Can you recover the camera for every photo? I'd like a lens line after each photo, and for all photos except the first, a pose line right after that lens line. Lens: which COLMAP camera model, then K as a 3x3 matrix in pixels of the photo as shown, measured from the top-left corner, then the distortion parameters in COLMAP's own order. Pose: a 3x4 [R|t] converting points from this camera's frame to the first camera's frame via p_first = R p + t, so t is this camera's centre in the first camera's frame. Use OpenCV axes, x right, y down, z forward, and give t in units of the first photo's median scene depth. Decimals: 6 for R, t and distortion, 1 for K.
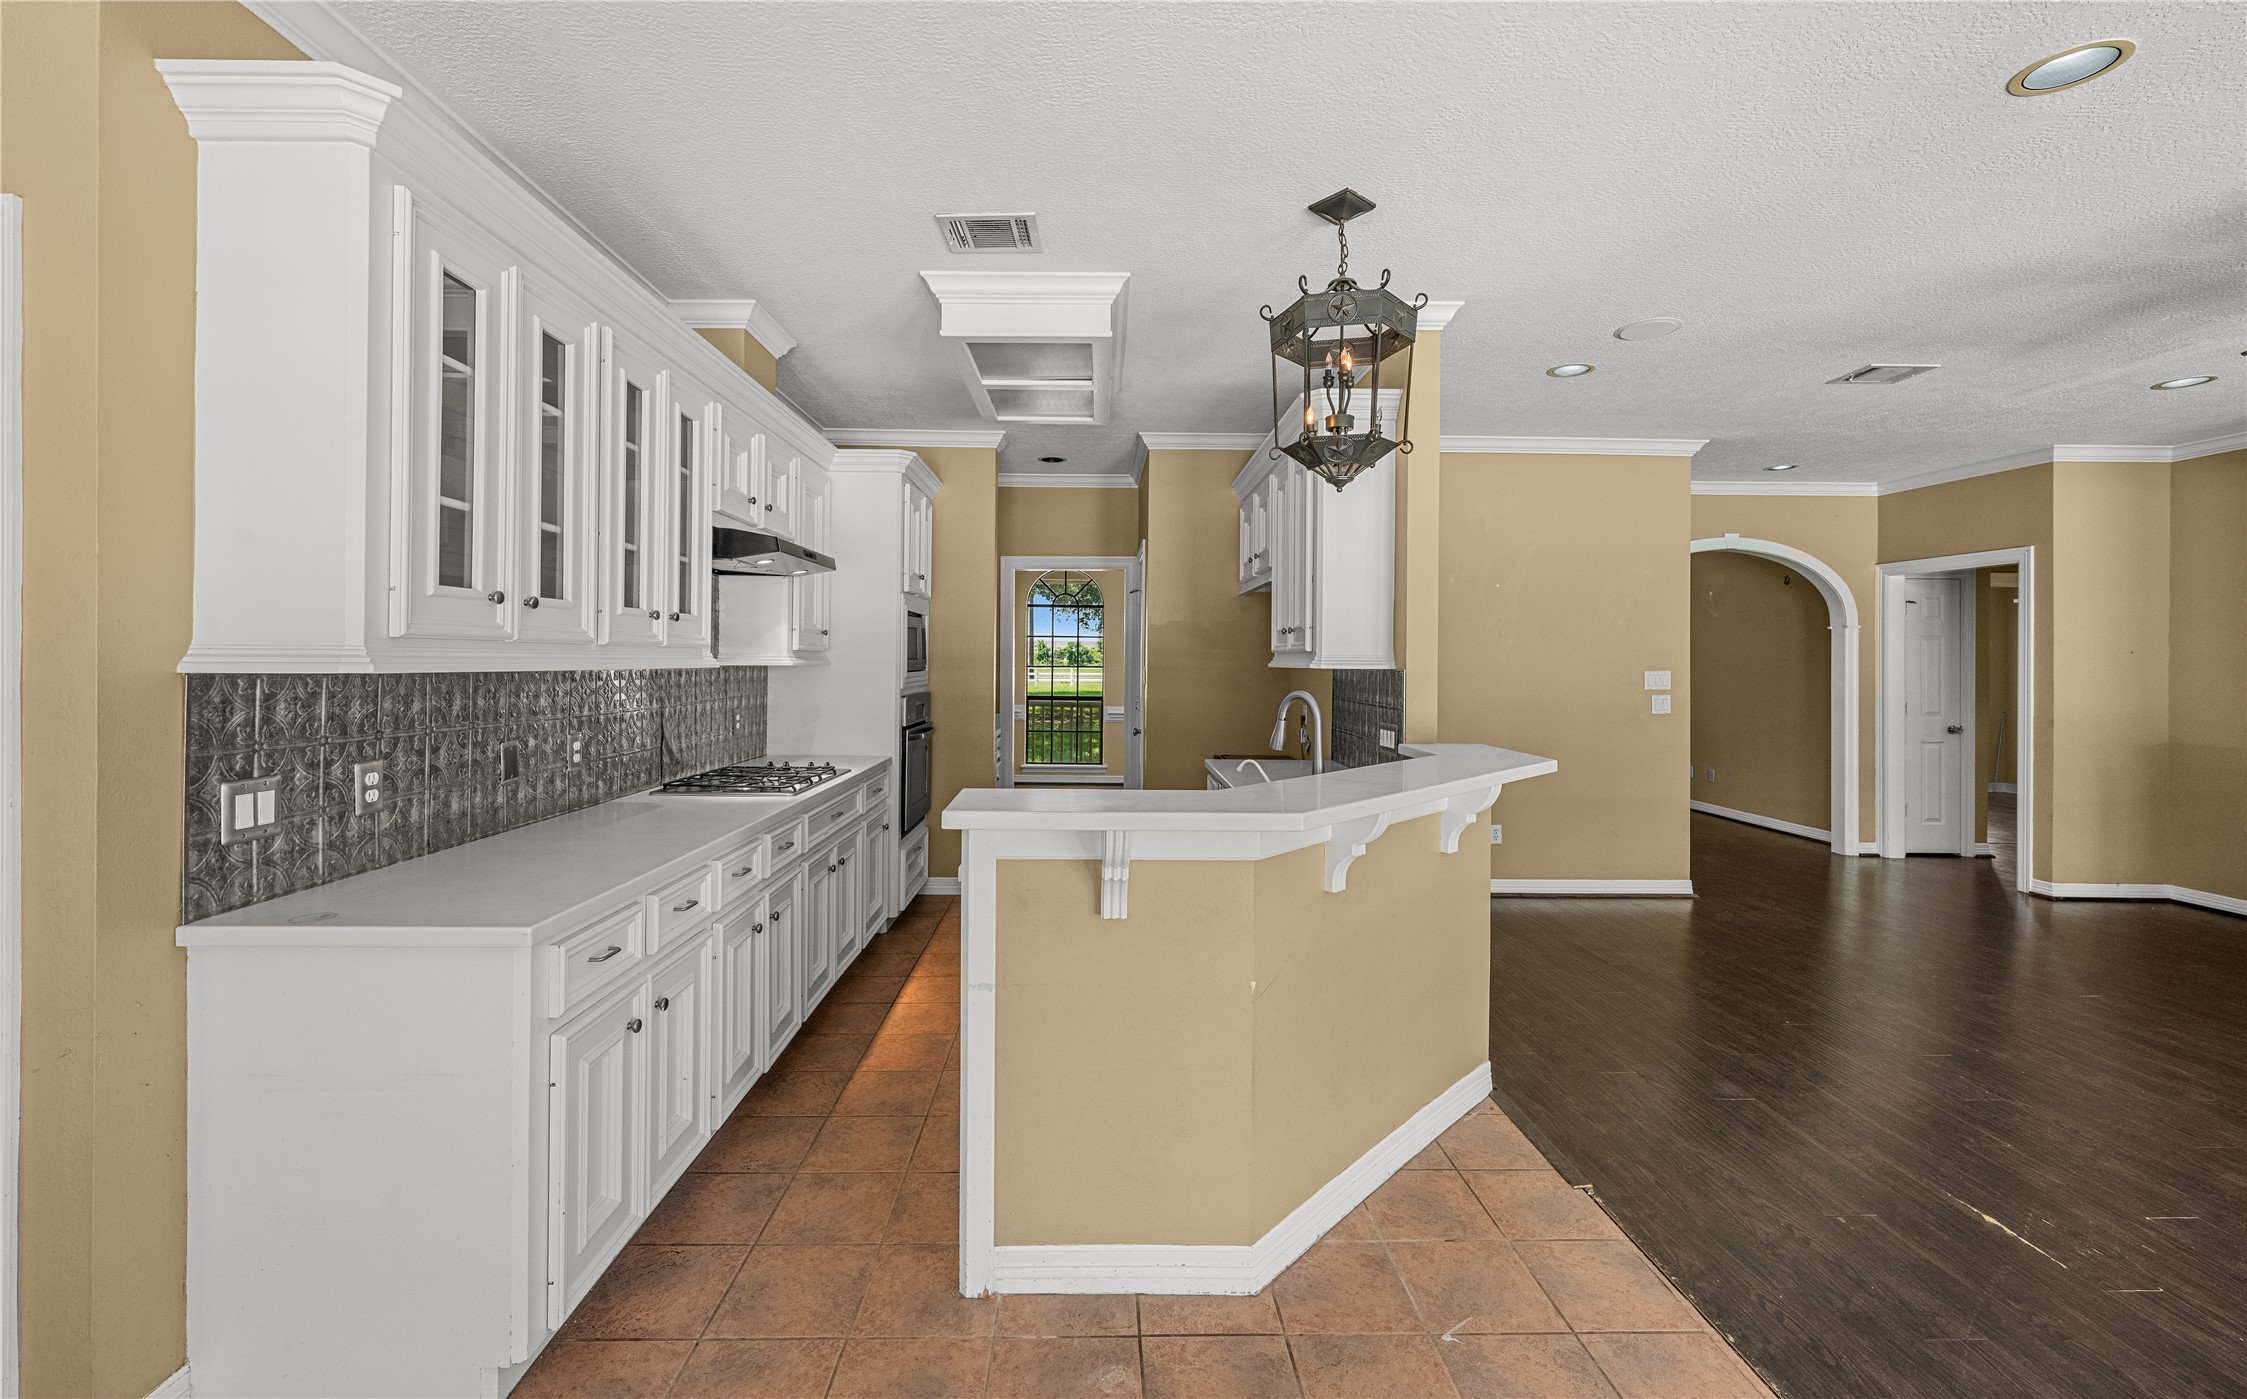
lens RADIAL K [[887.9, 0, 1113.4], [0, 887.9, 663.9], [0, 0, 1]] dist [-0.017256, 0.000119]
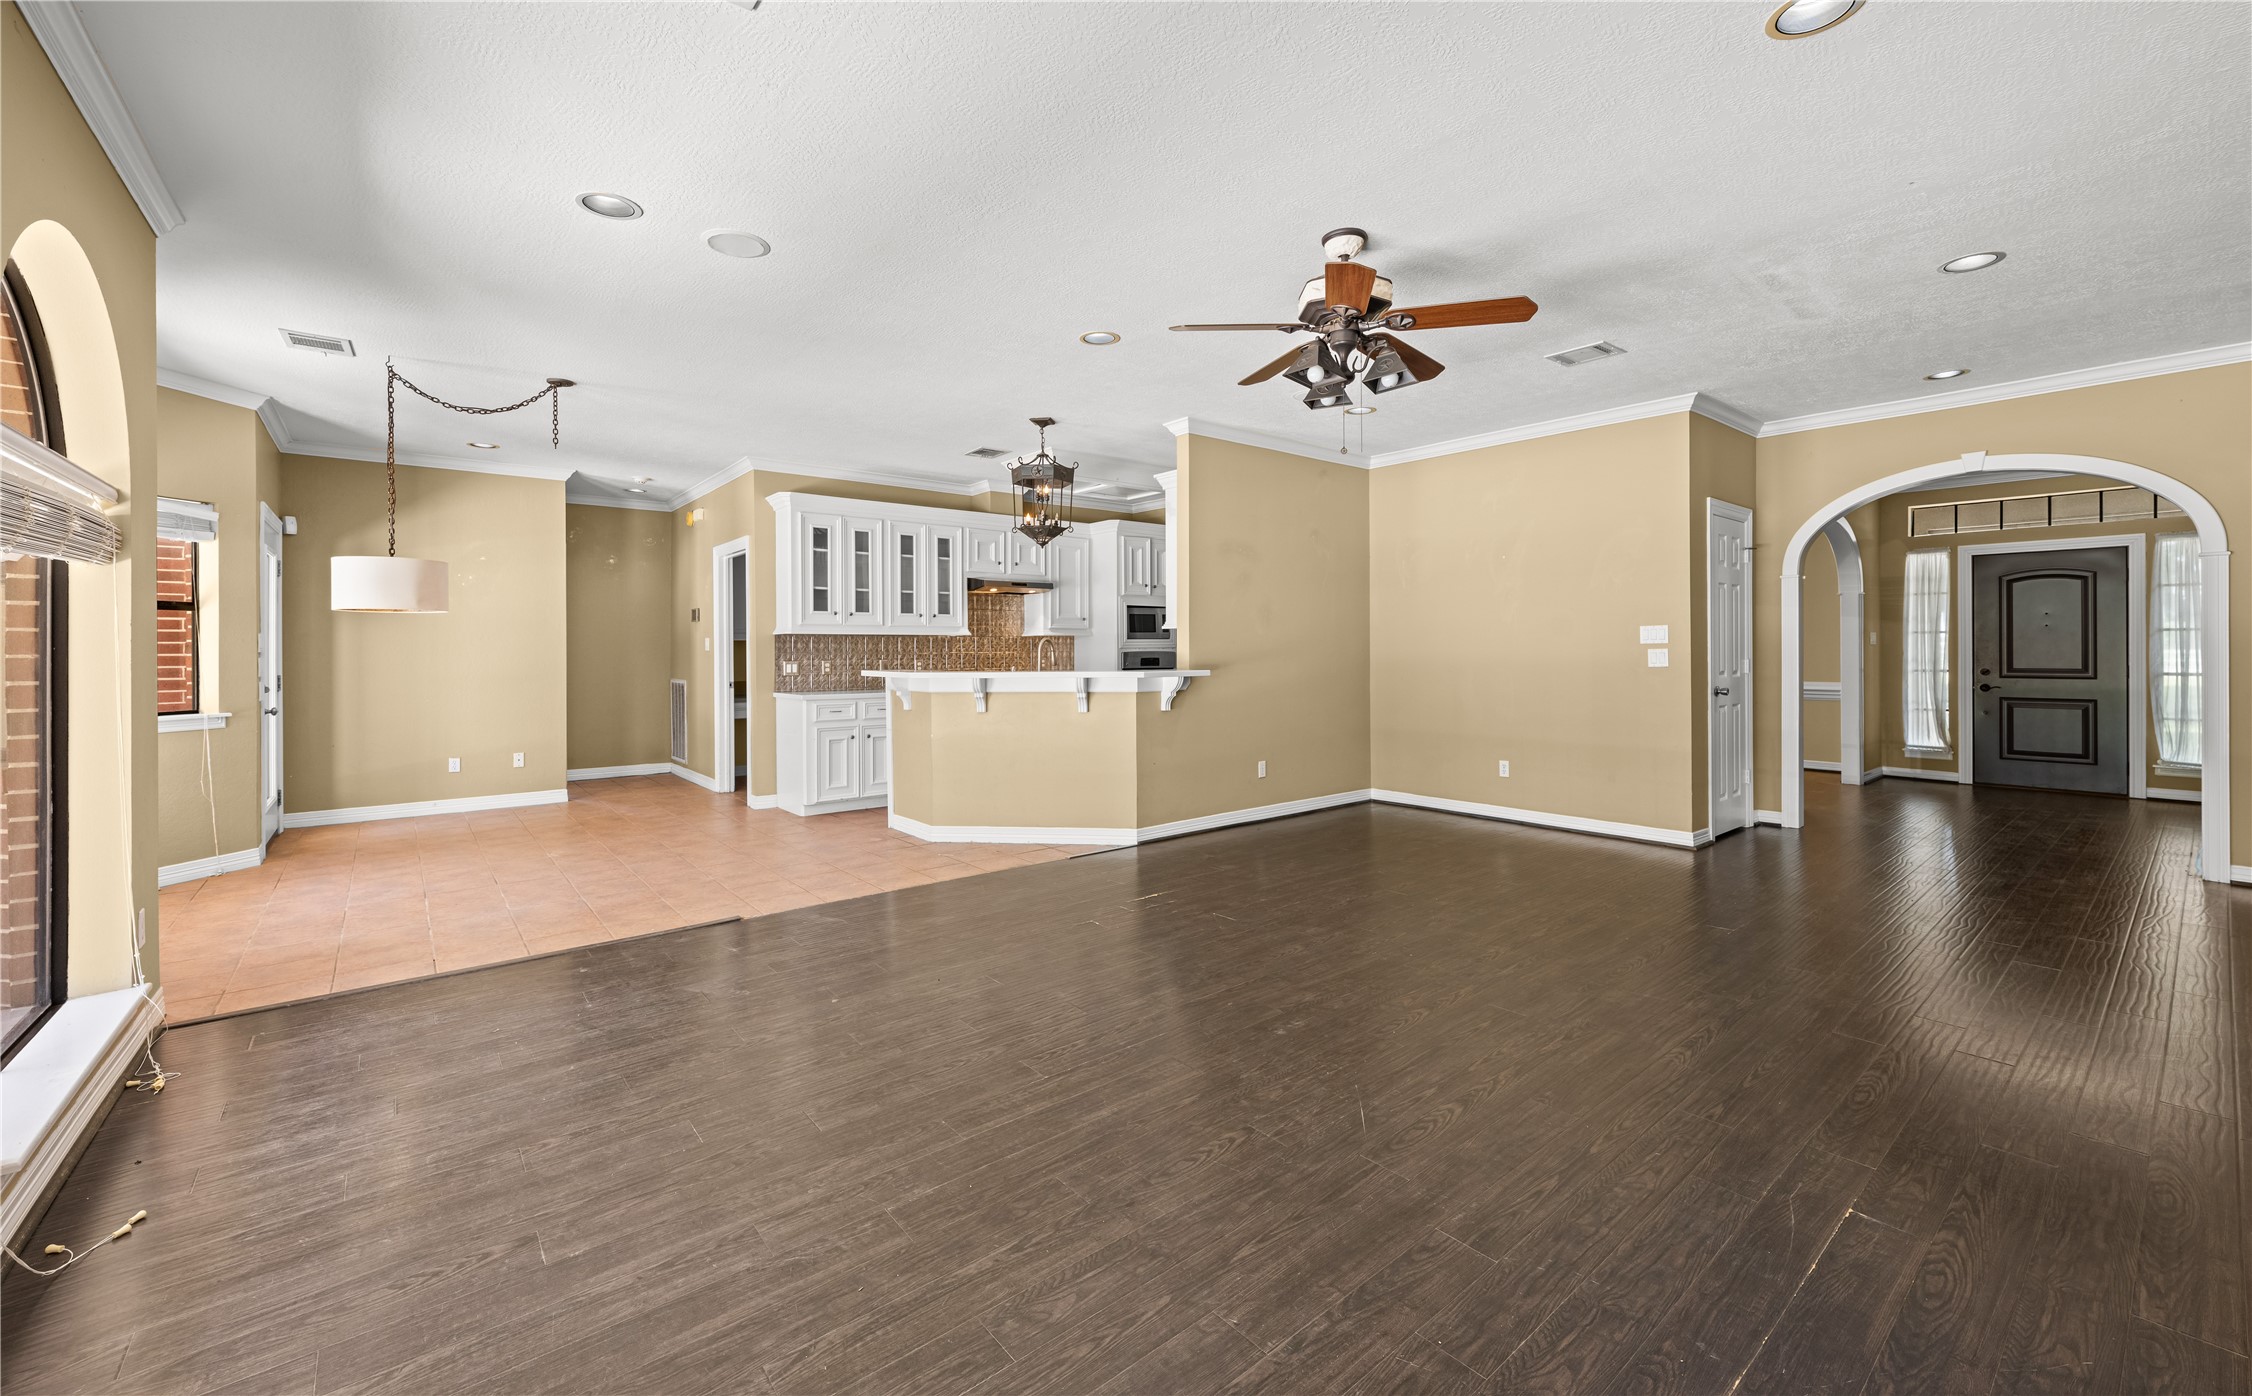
lens RADIAL K [[889.8, 0, 1115.9], [0, 889.8, 662.3], [0, 0, 1]] dist [-0.017256, 0.000119]
pose [[0.631026, -0.003201, -0.775755, 2.140633], [0.006550, 0.999978, 0.001202, 0.096098], [0.775734, -0.005840, 0.631033, -0.295558]]
